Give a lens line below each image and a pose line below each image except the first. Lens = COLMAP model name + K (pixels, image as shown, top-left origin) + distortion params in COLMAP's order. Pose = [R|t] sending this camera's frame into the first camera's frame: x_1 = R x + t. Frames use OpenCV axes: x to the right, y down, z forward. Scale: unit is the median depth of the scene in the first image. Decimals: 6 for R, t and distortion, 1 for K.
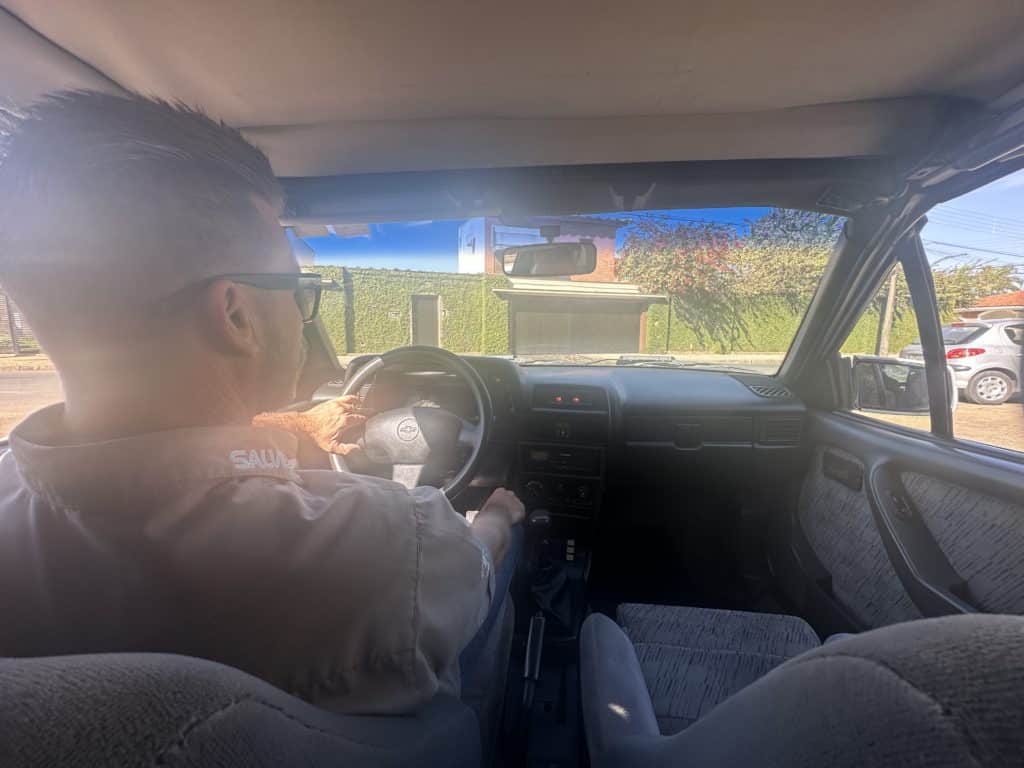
lens RADIAL K [[407.9, 0, 521.6], [0, 407.9, 363.3], [0, 0, 1]] dist [-0.000776, 0.000385]
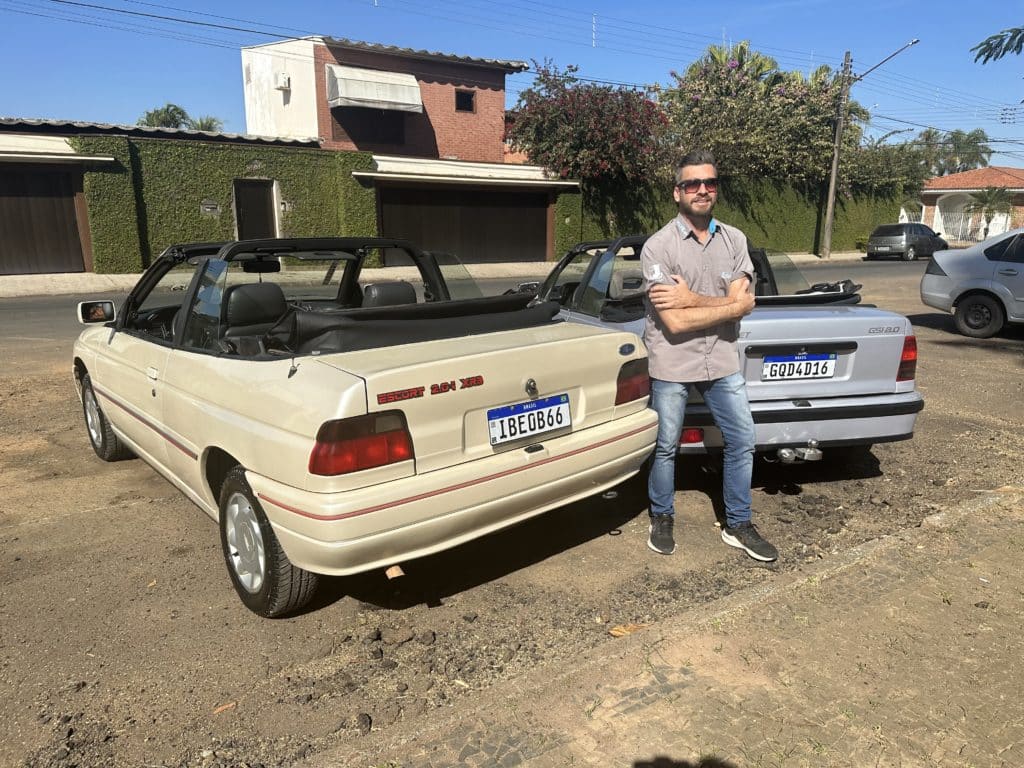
lens RADIAL K [[724.5, 0, 510.5], [0, 724.5, 383.7], [0, 0, 1]] dist [0.027619, -0.027520]
pose [[0.956262, -0.068312, 0.284423, -0.179750], [0.026563, 0.988610, 0.148135, 0.000411], [-0.291303, -0.134100, 0.947185, -0.297169]]
